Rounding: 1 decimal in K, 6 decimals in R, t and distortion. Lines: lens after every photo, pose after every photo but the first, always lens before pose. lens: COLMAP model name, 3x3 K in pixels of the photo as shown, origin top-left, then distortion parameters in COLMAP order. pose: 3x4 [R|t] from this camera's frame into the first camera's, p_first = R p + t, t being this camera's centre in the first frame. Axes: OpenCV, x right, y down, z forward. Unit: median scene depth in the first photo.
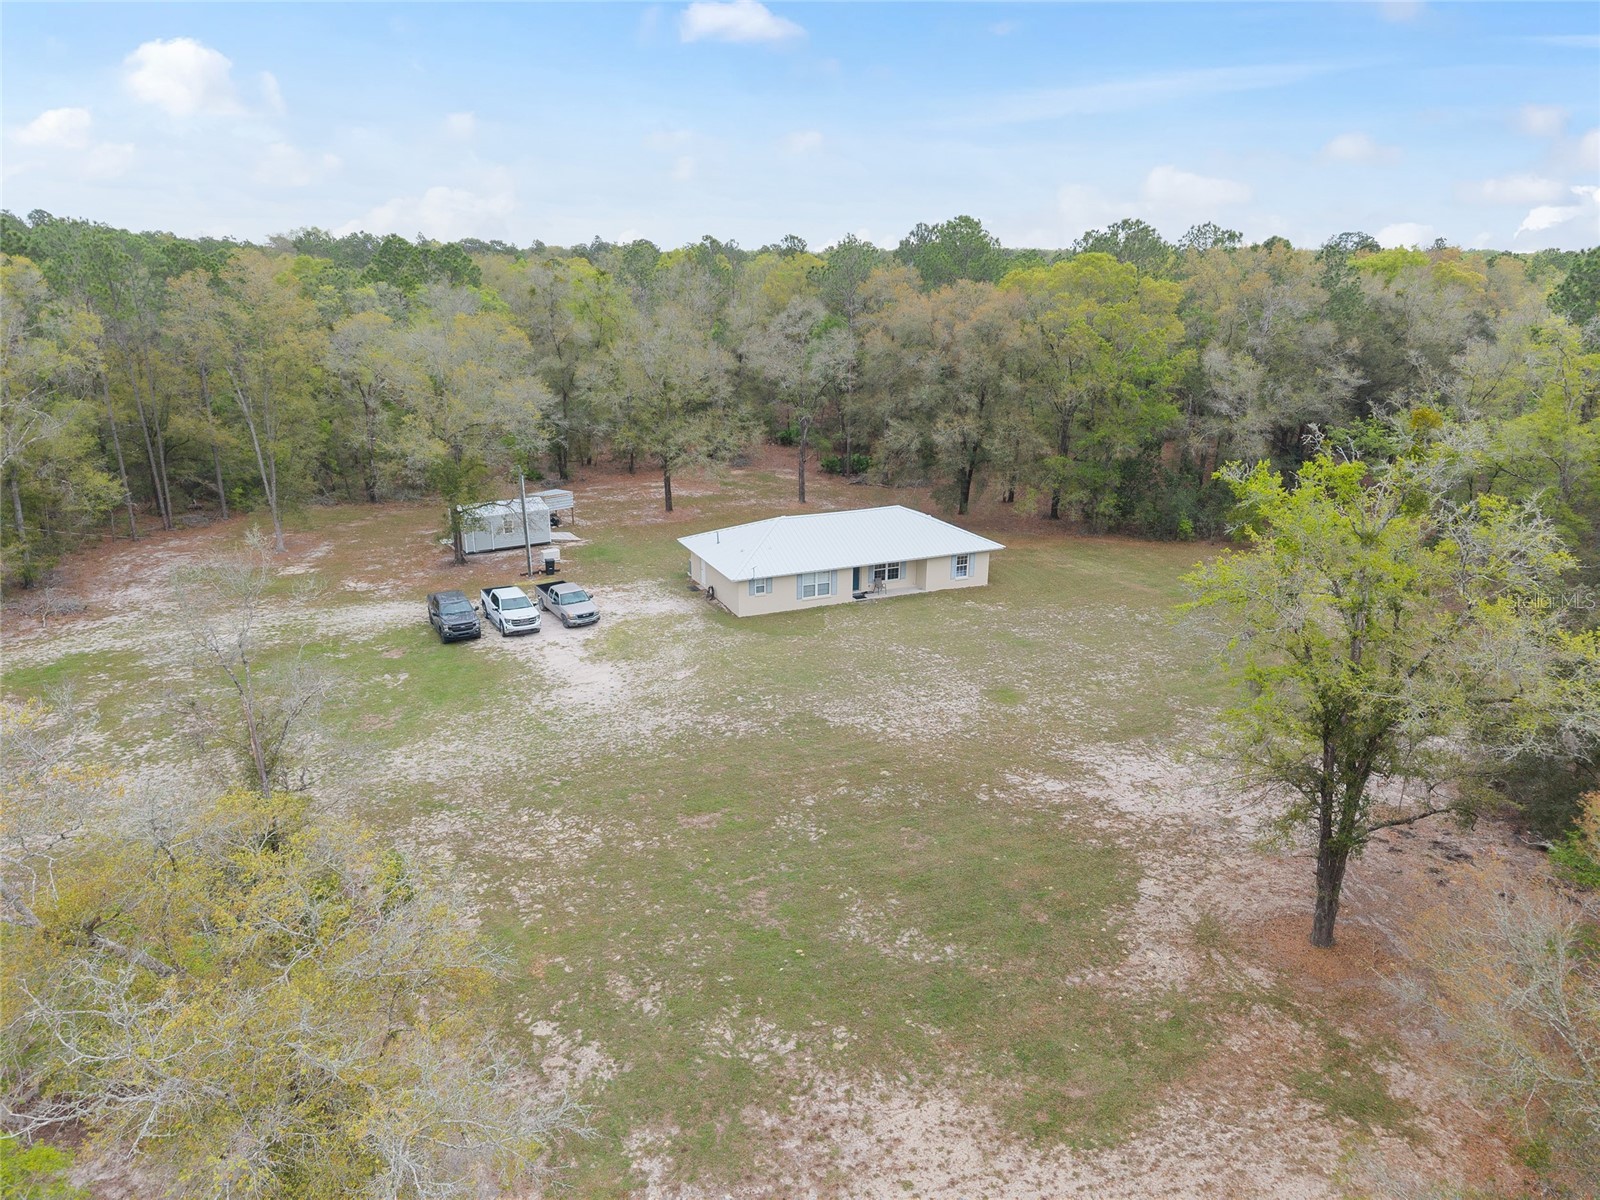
lens RADIAL K [[1063.4, 0, 788.3], [0, 1063.4, 613.6], [0, 0, 1]] dist [0.036493, -0.038988]
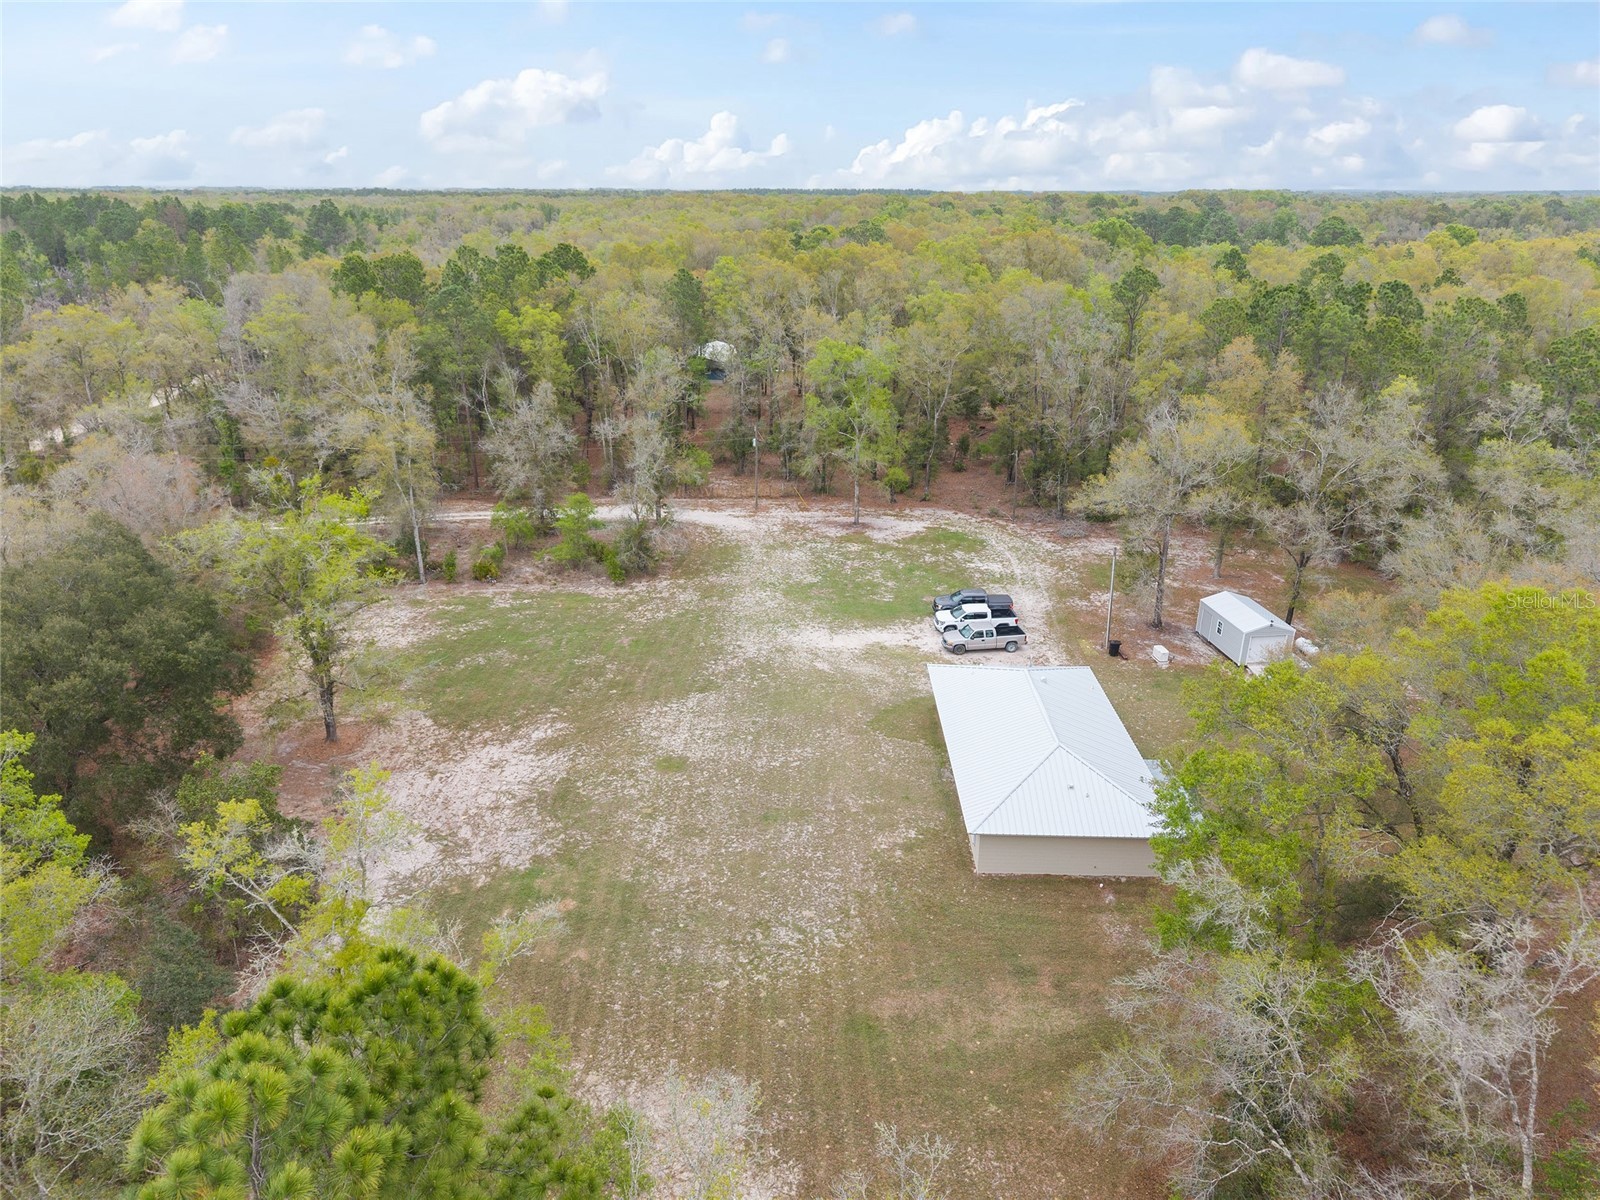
lens RADIAL K [[1063.4, 0, 788.3], [0, 1063.4, 613.6], [0, 0, 1]] dist [0.036493, -0.038988]
pose [[-0.426116, 0.322263, -0.845323, 0.862616], [-0.291299, 0.835760, 0.465457, -0.509951], [0.856487, 0.444581, -0.262256, 1.073381]]
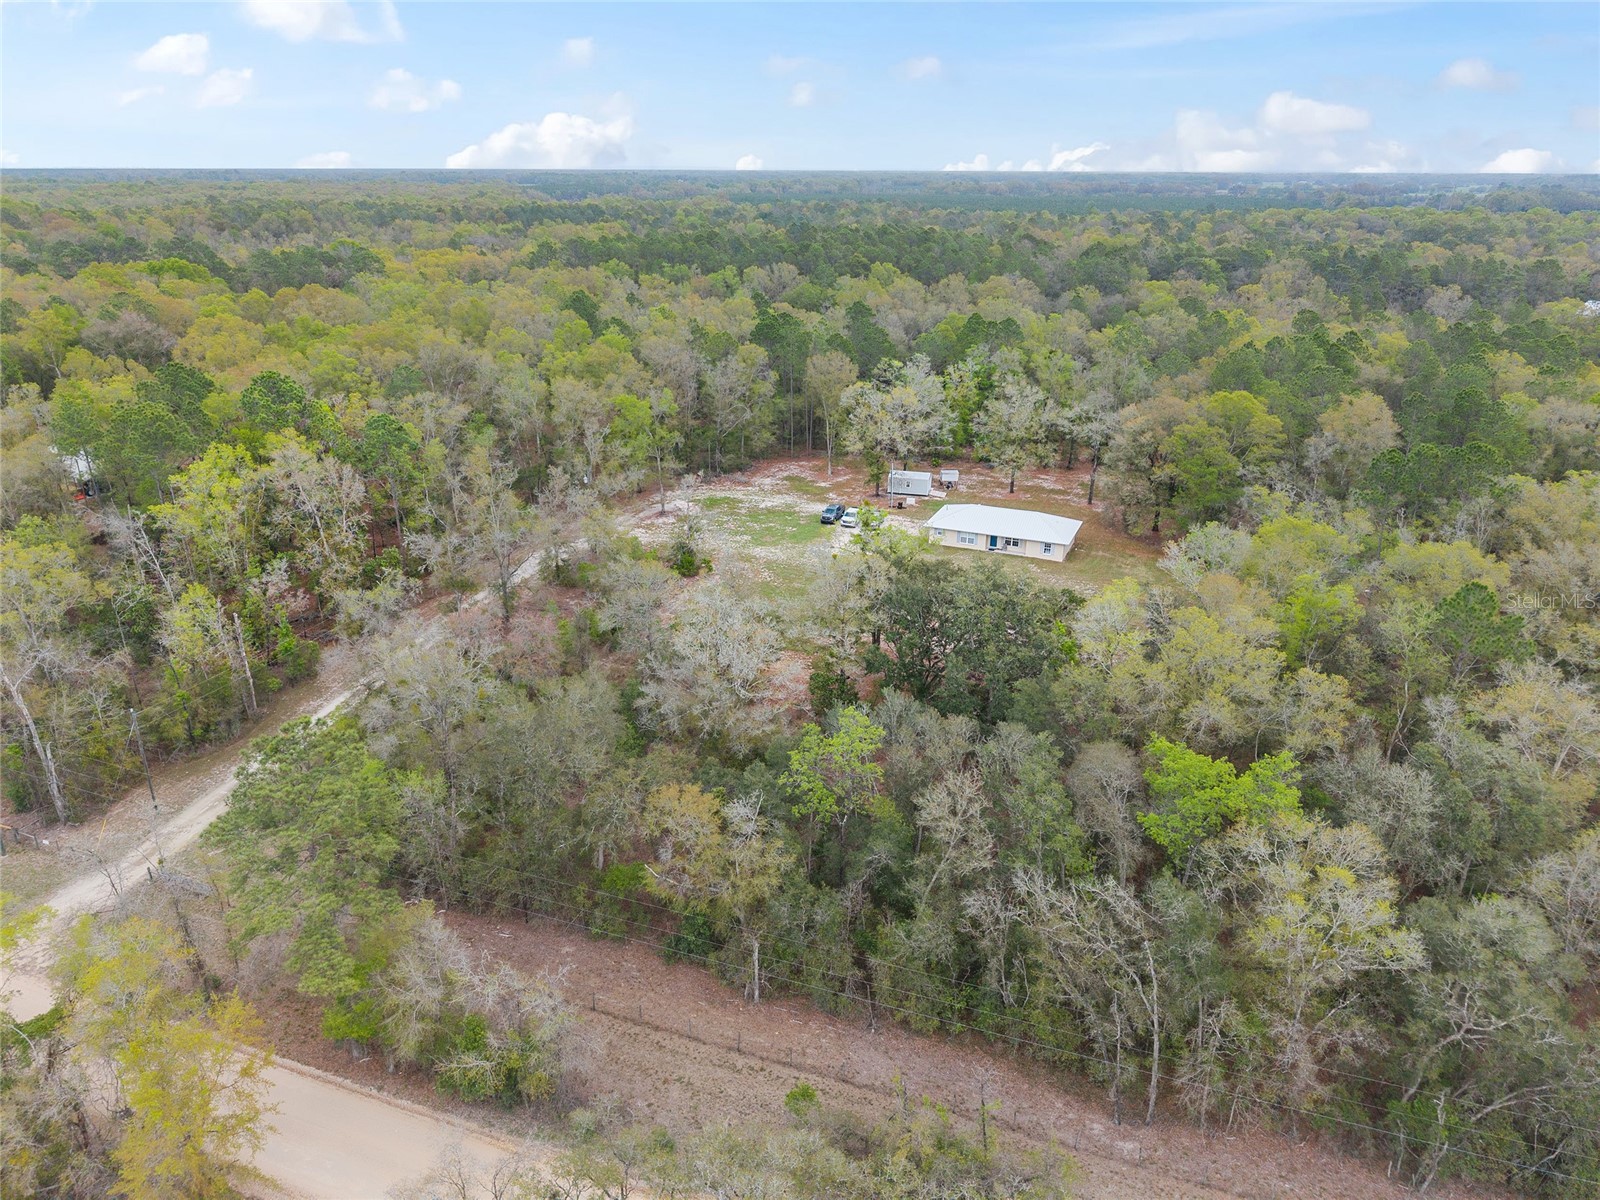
lens RADIAL K [[1063.4, 0, 788.3], [0, 1063.4, 613.6], [0, 0, 1]] dist [0.036493, -0.038988]
pose [[0.676146, 0.282697, -0.680374, 1.296416], [-0.236107, 0.957896, 0.163369, -0.147762], [0.697911, 0.050179, 0.714424, -0.795152]]
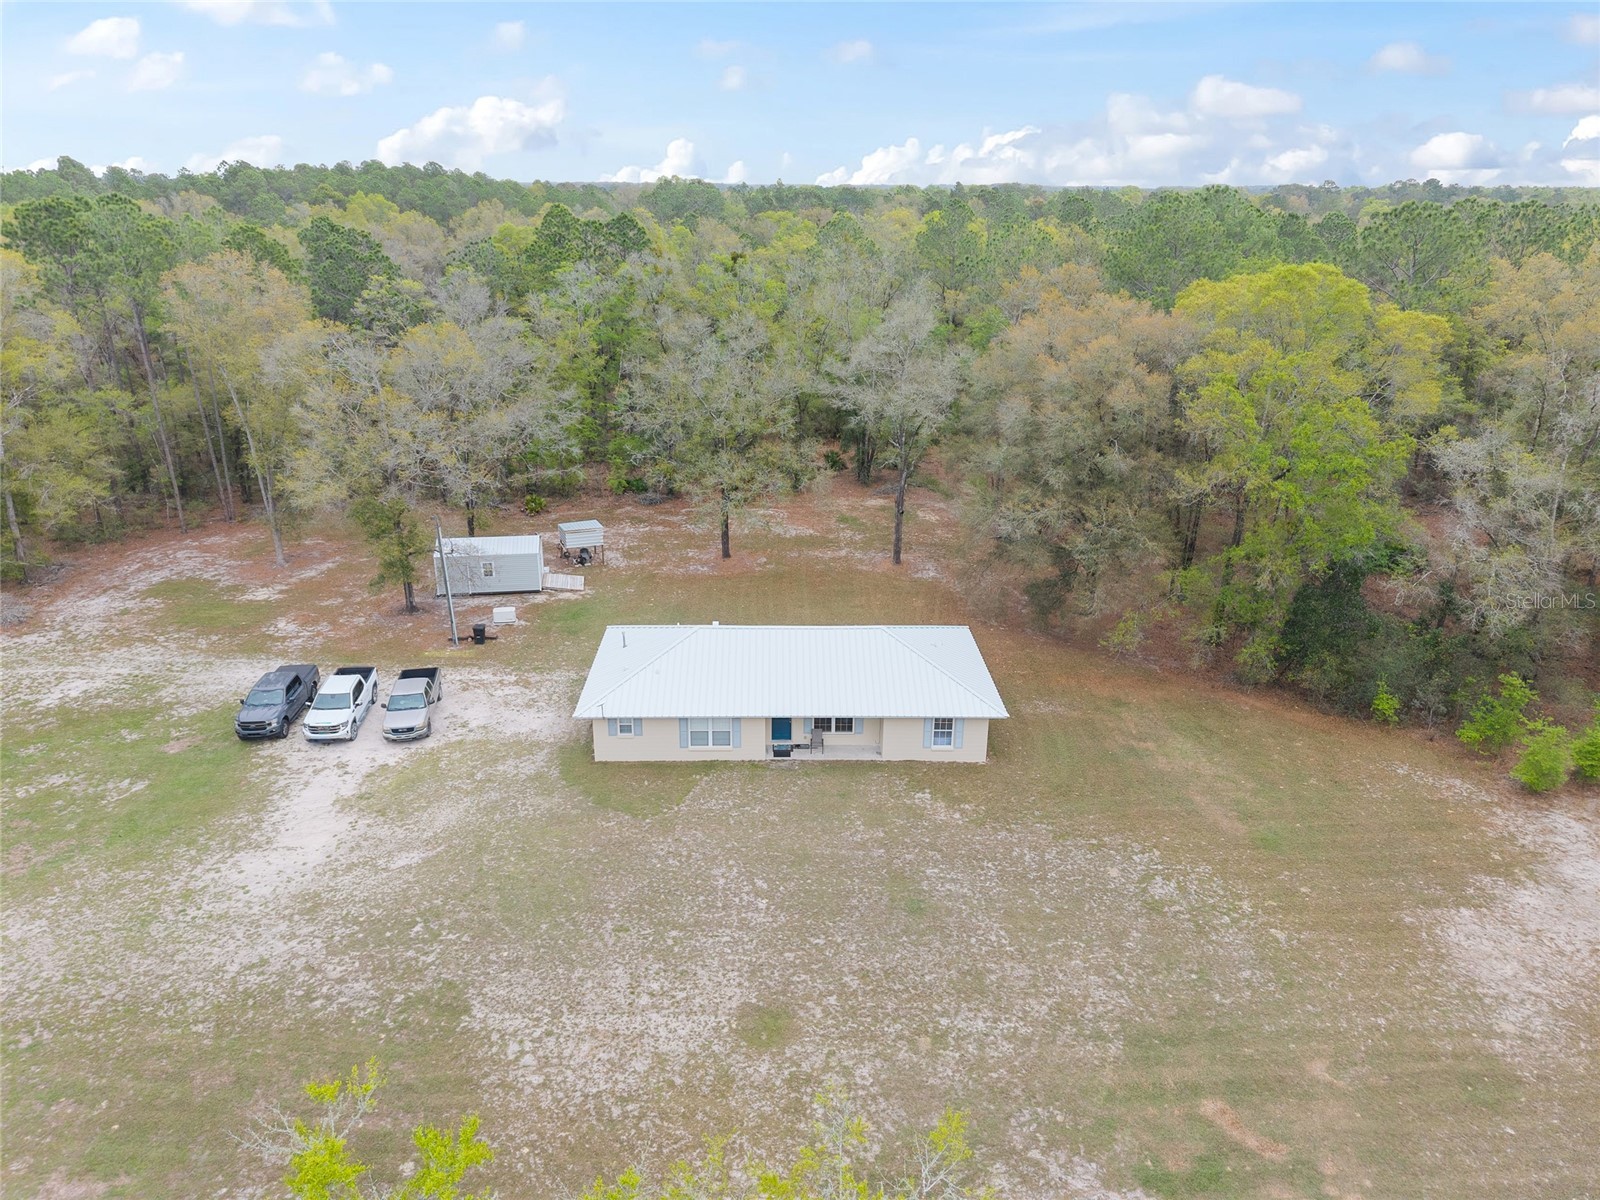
lens RADIAL K [[1063.4, 0, 788.3], [0, 1063.4, 613.6], [0, 0, 1]] dist [0.036493, -0.038988]
pose [[0.921232, 0.146583, -0.360339, 0.325921], [-0.127158, 0.988875, 0.077178, -0.170183], [0.367643, -0.025279, 0.929623, 0.344064]]
